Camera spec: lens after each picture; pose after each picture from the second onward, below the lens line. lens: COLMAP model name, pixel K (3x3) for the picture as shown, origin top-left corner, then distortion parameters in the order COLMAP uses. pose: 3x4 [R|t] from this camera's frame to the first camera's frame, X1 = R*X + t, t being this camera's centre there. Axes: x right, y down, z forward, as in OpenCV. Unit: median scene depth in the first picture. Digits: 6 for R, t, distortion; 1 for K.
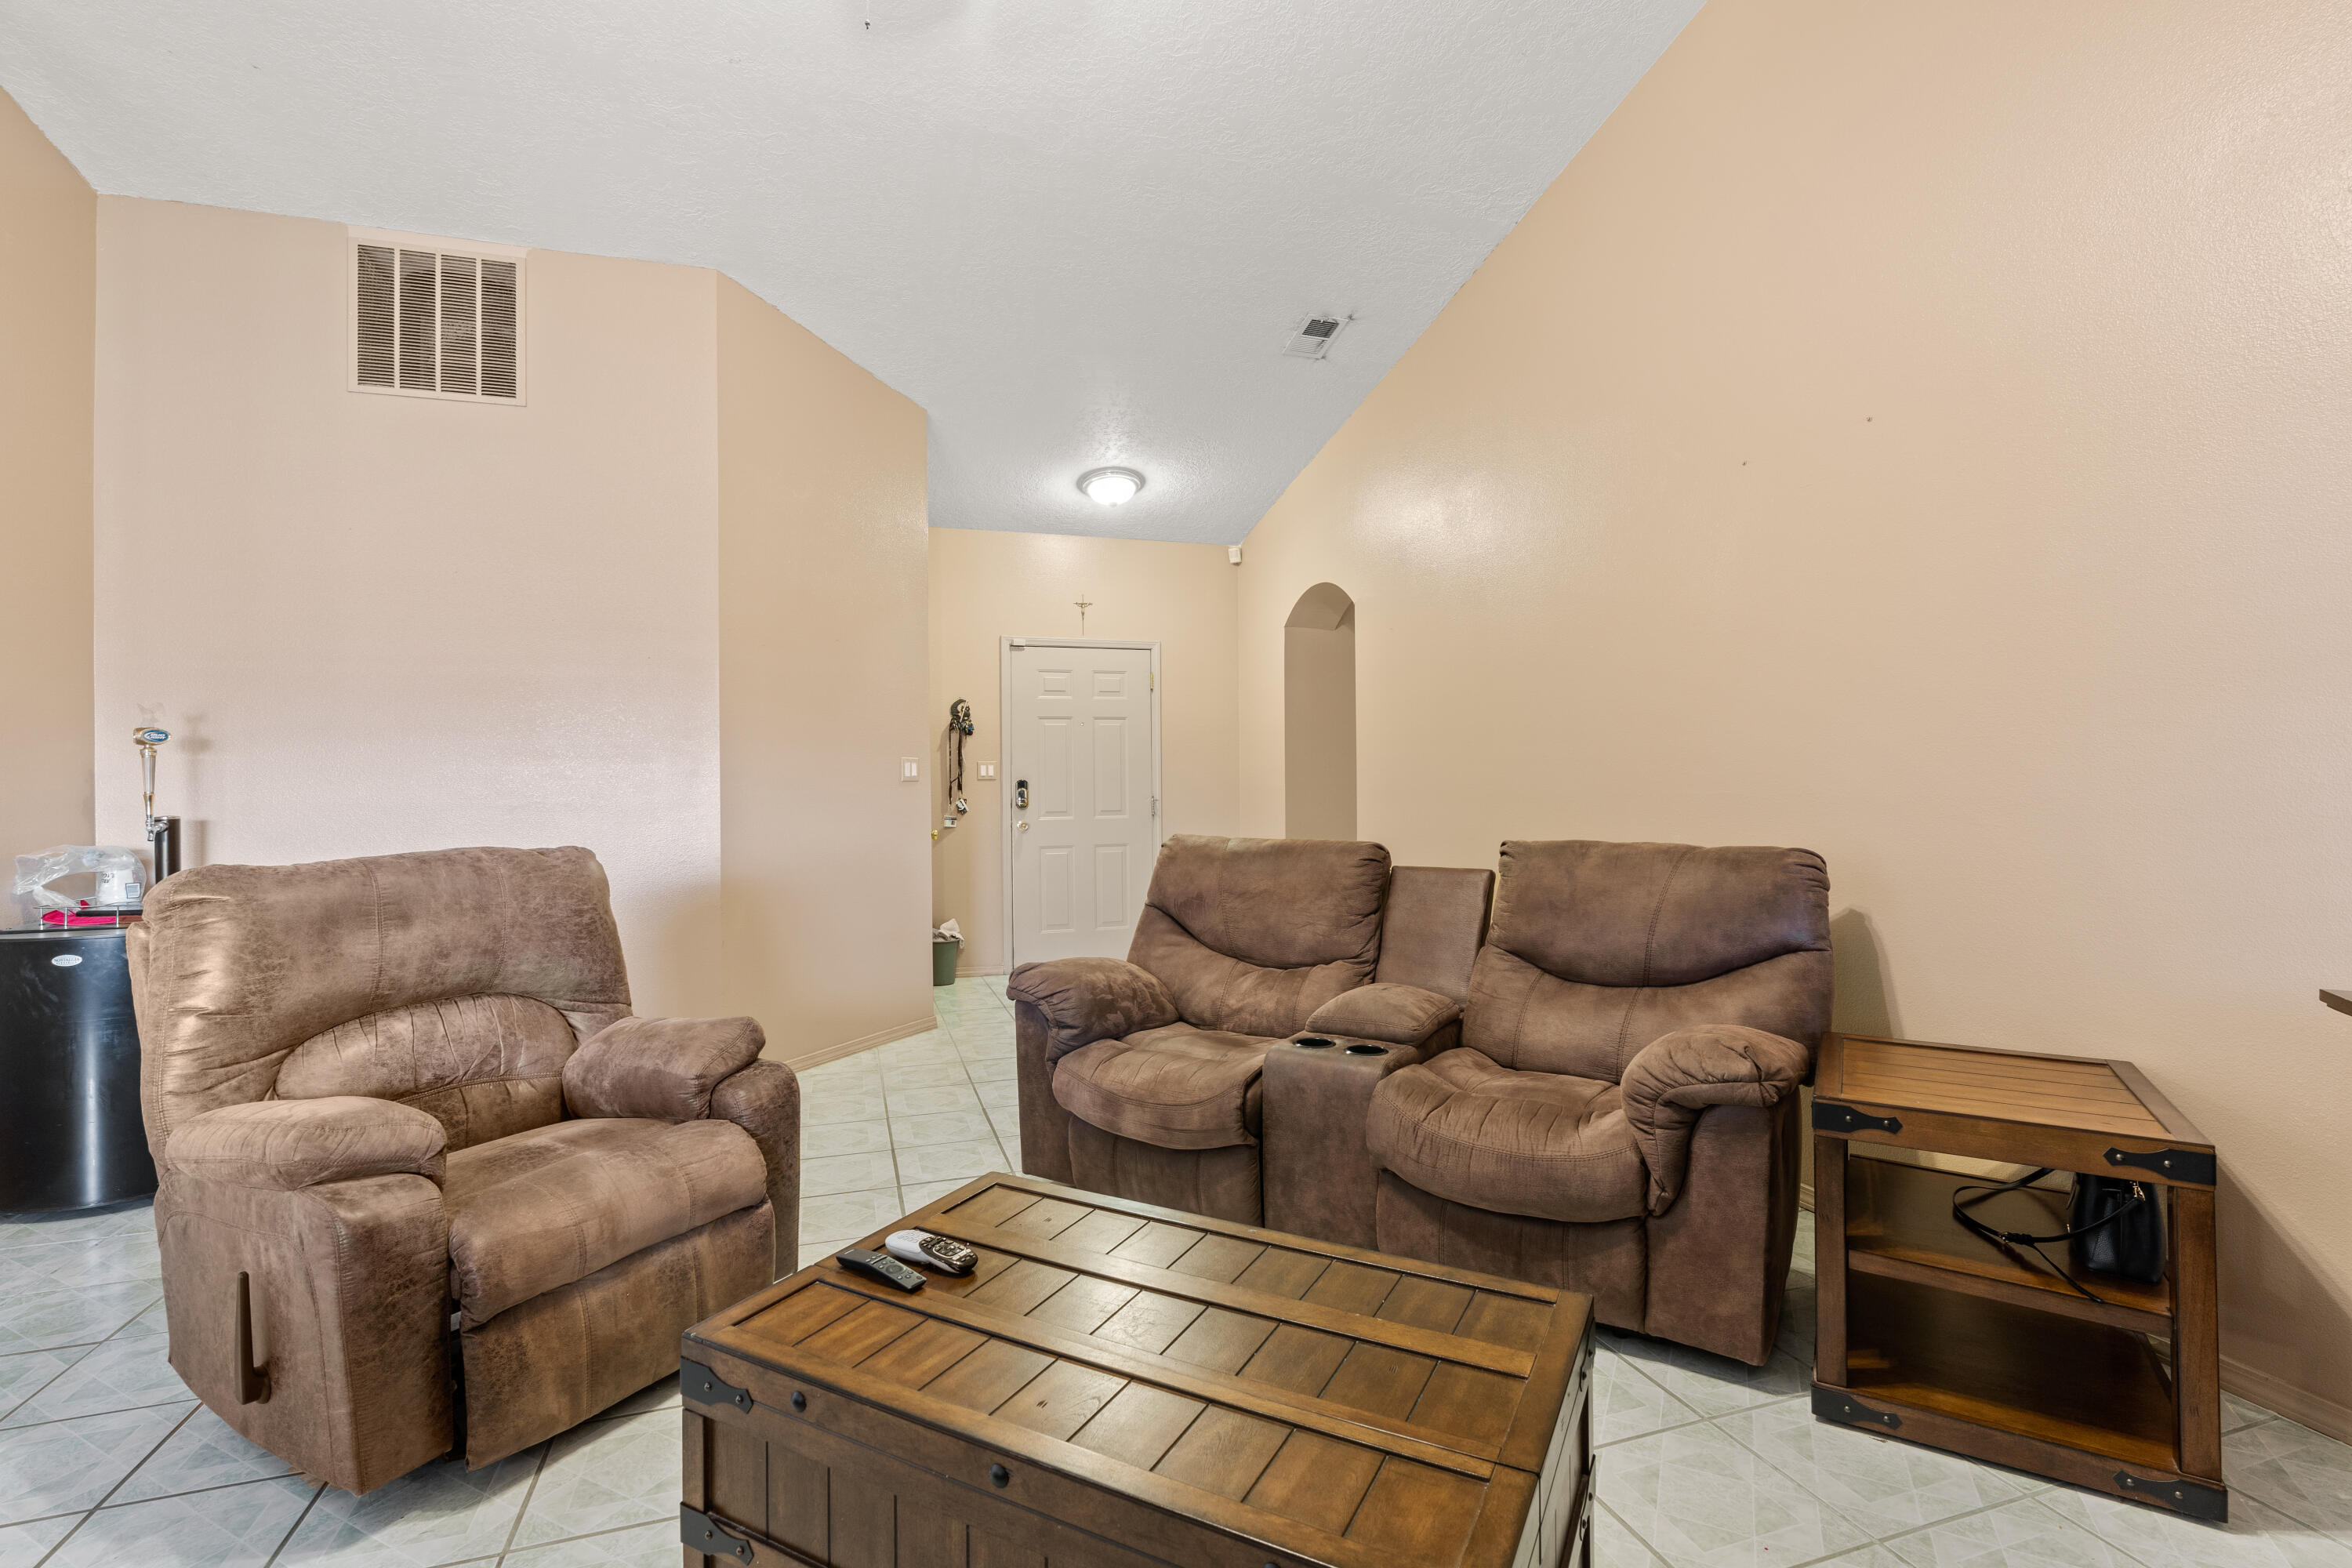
lens RADIAL K [[1058.8, 0, 1193.4], [0, 1058.8, 783.5], [0, 0, 1]] dist [-0.017431, 0.000073]
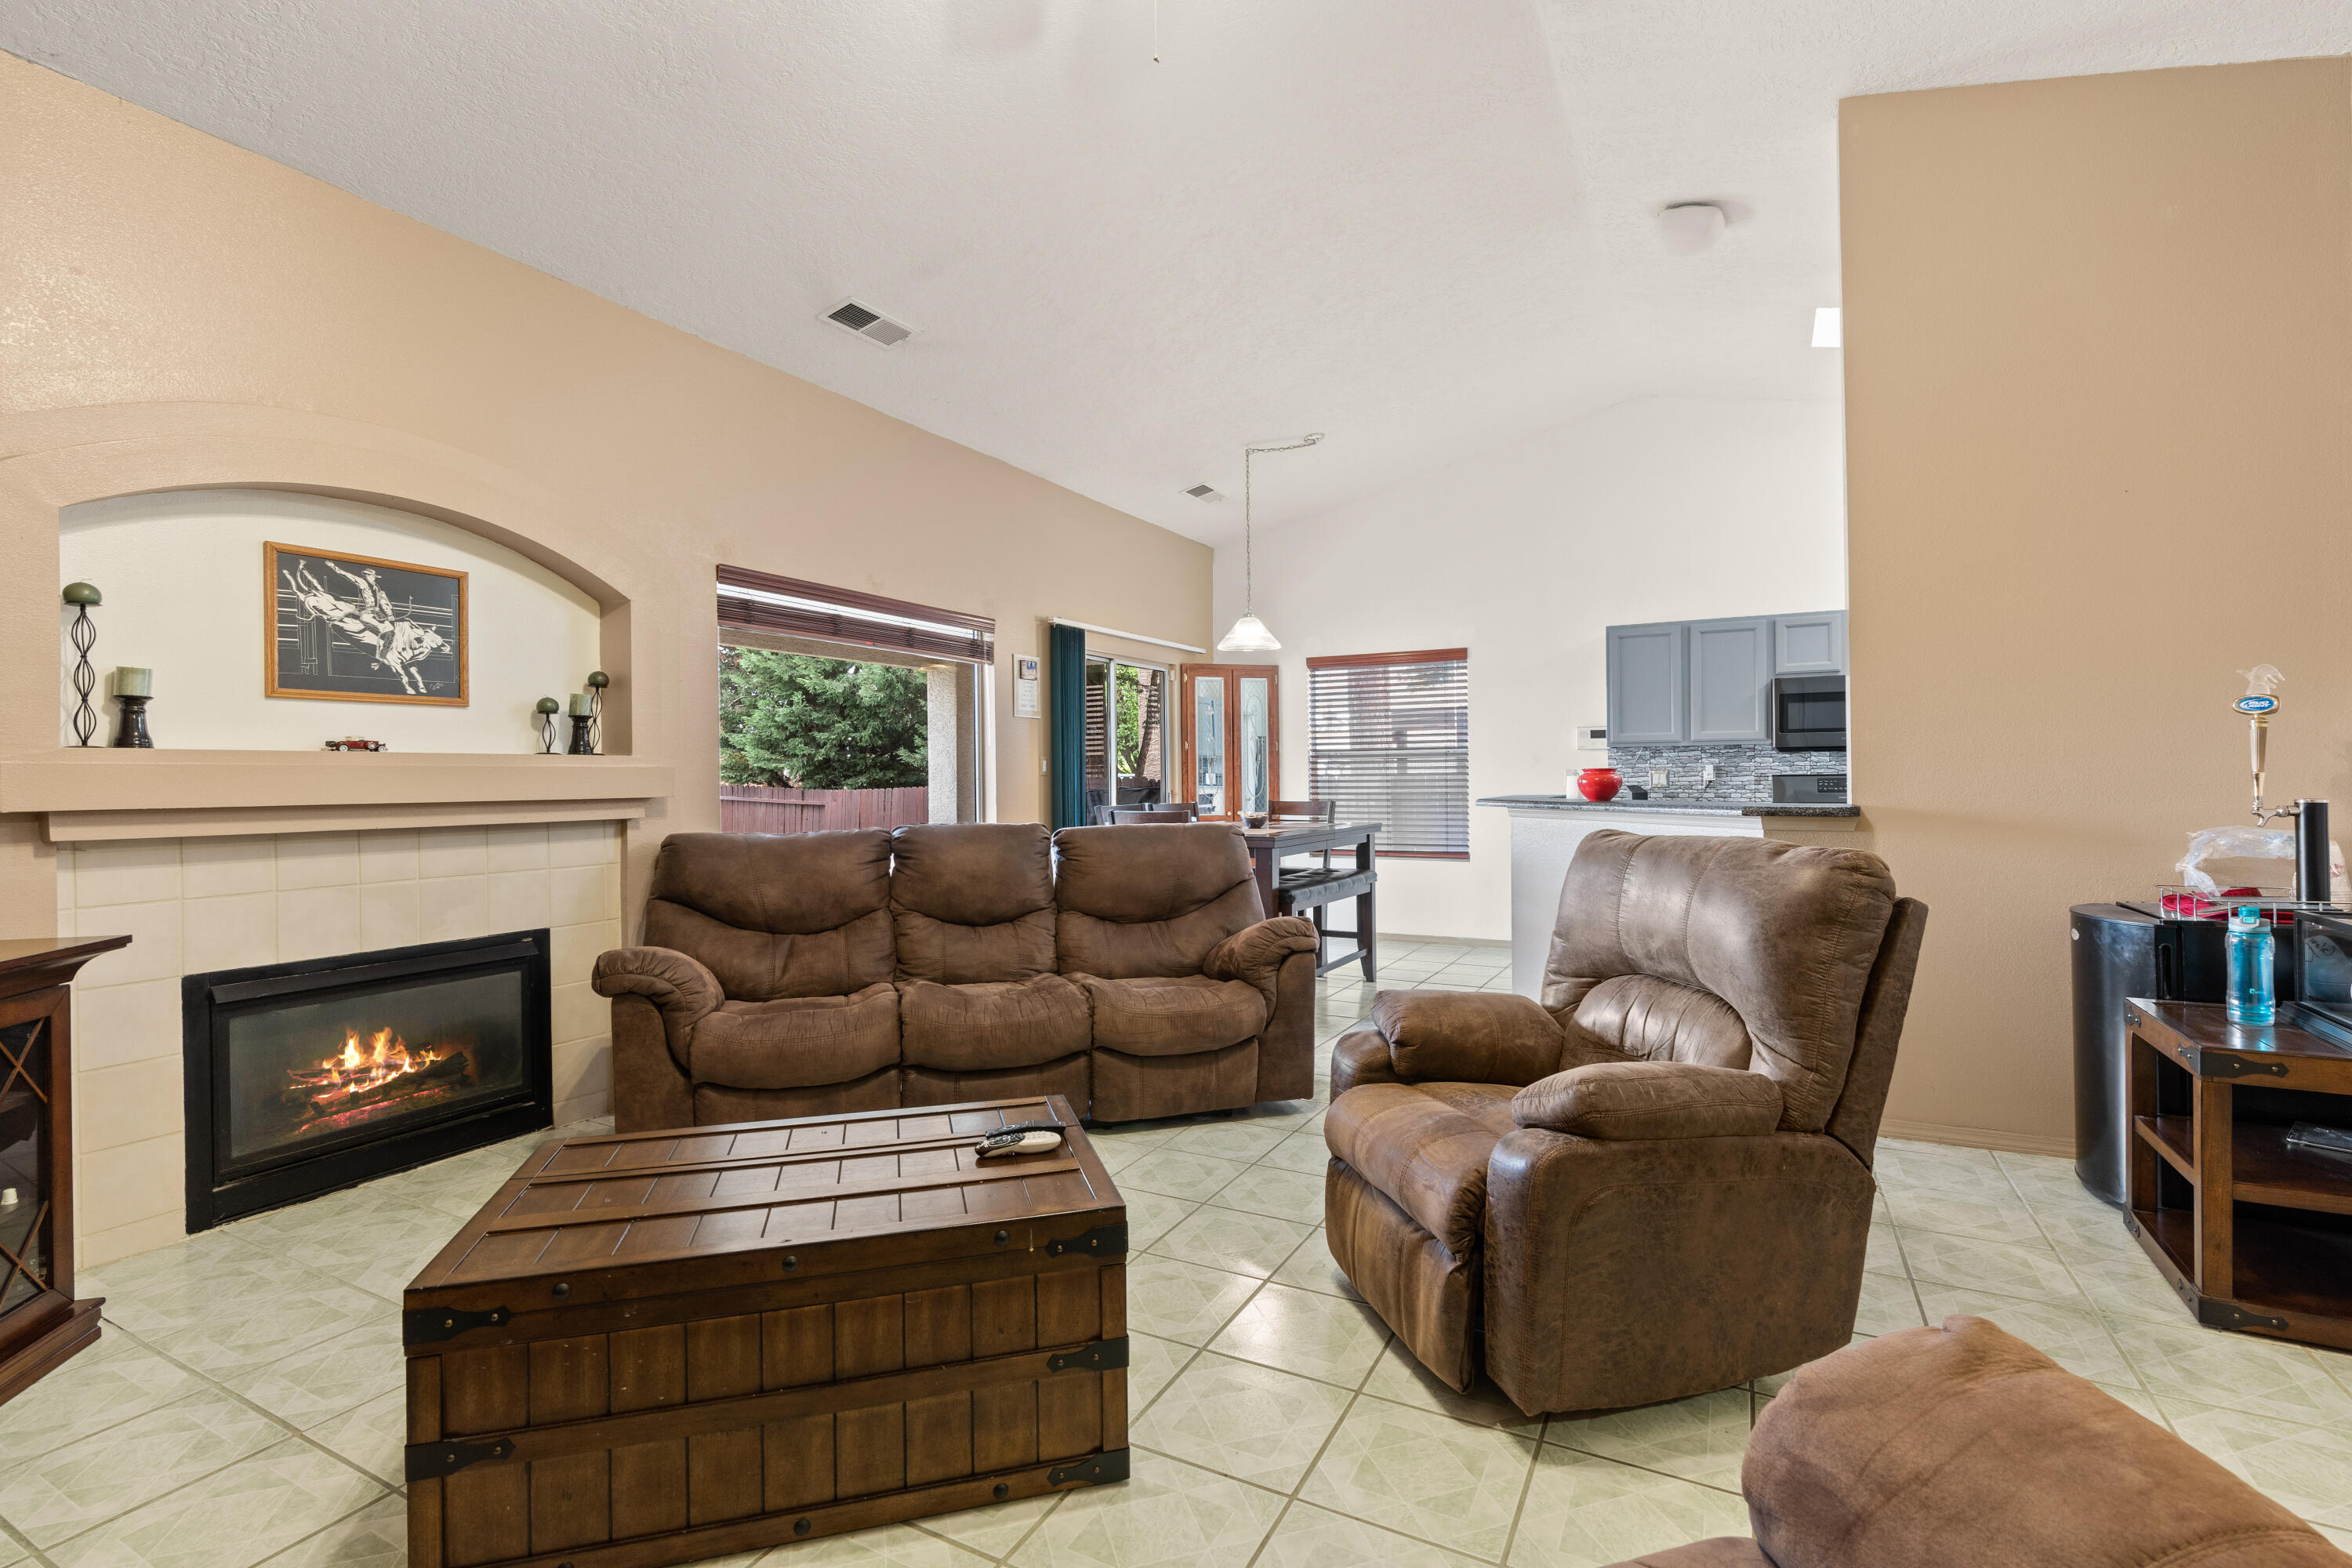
lens RADIAL K [[1058.8, 0, 1193.4], [0, 1058.8, 783.5], [0, 0, 1]] dist [-0.017431, 0.000073]
pose [[-0.720975, 0.018341, -0.692718, 0.197404], [0.012650, 0.999831, 0.013307, -0.002154], [0.692845, 0.000831, -0.721086, 0.888230]]
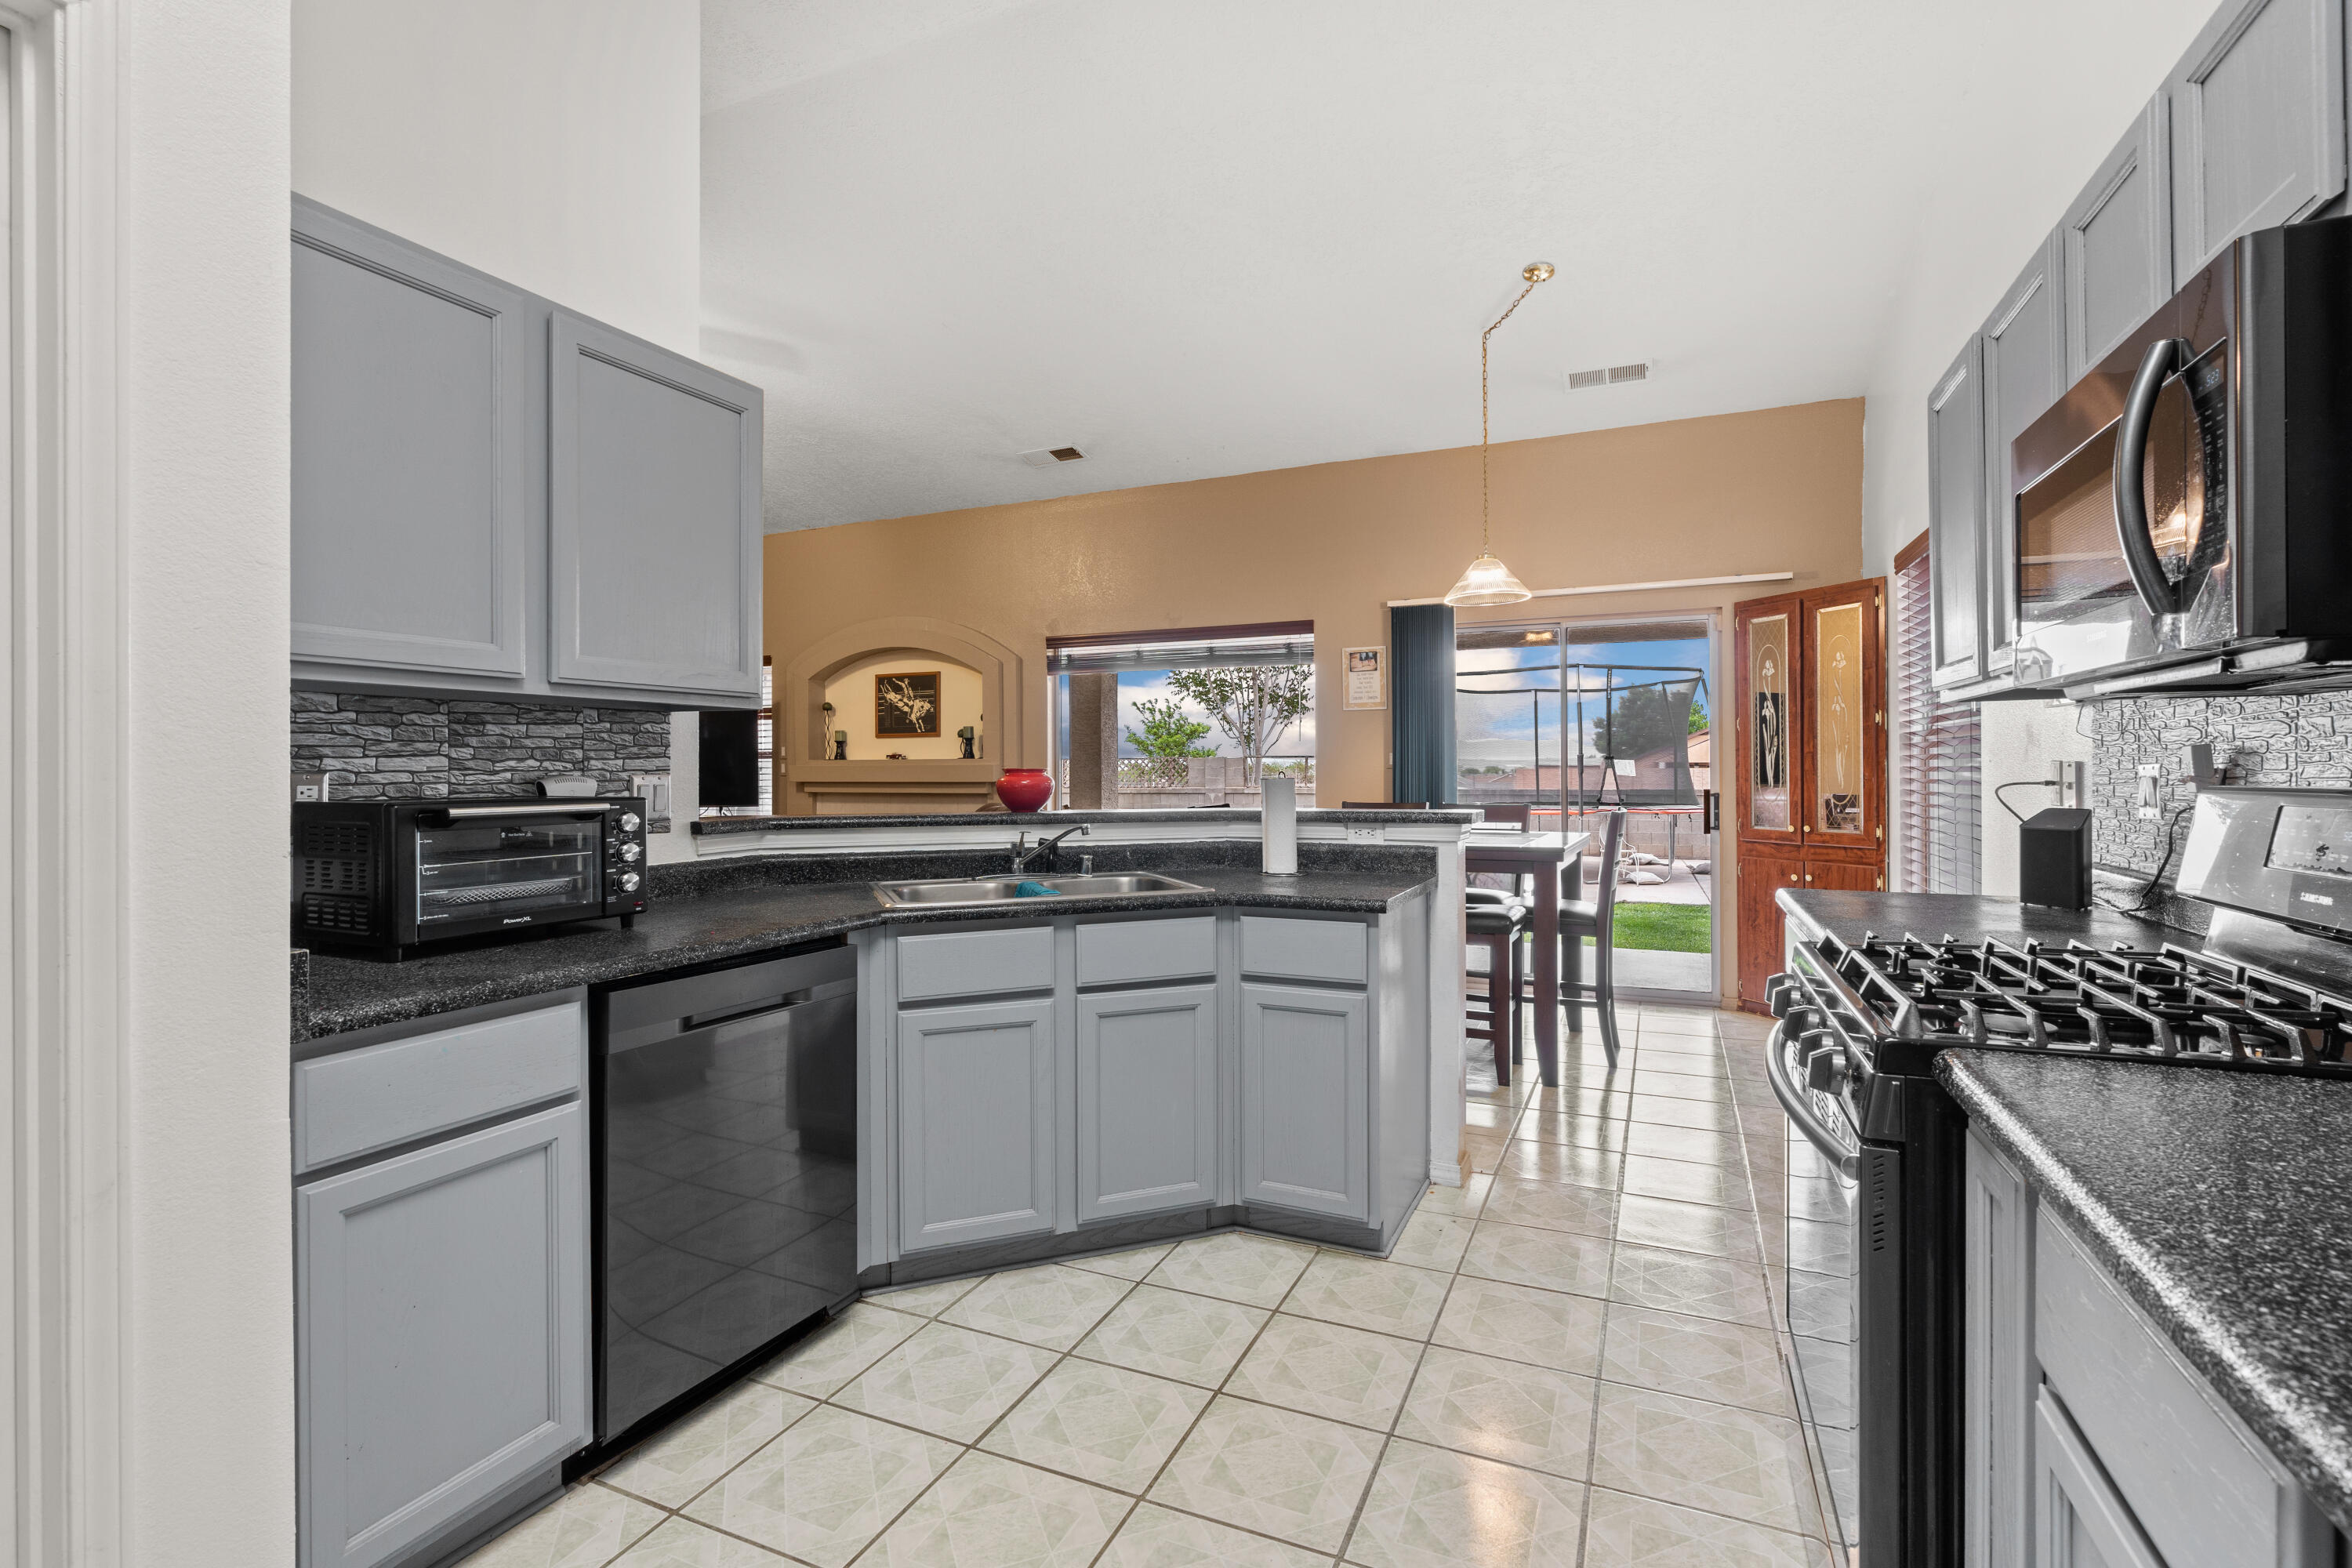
lens RADIAL K [[1058.8, 0, 1193.4], [0, 1058.8, 783.5], [0, 0, 1]] dist [-0.017431, 0.000073]
pose [[-0.741101, 0.002791, 0.671388, -1.634031], [0.011459, 0.999898, 0.008492, 0.009971], [-0.671296, 0.013987, -0.741058, 0.902889]]
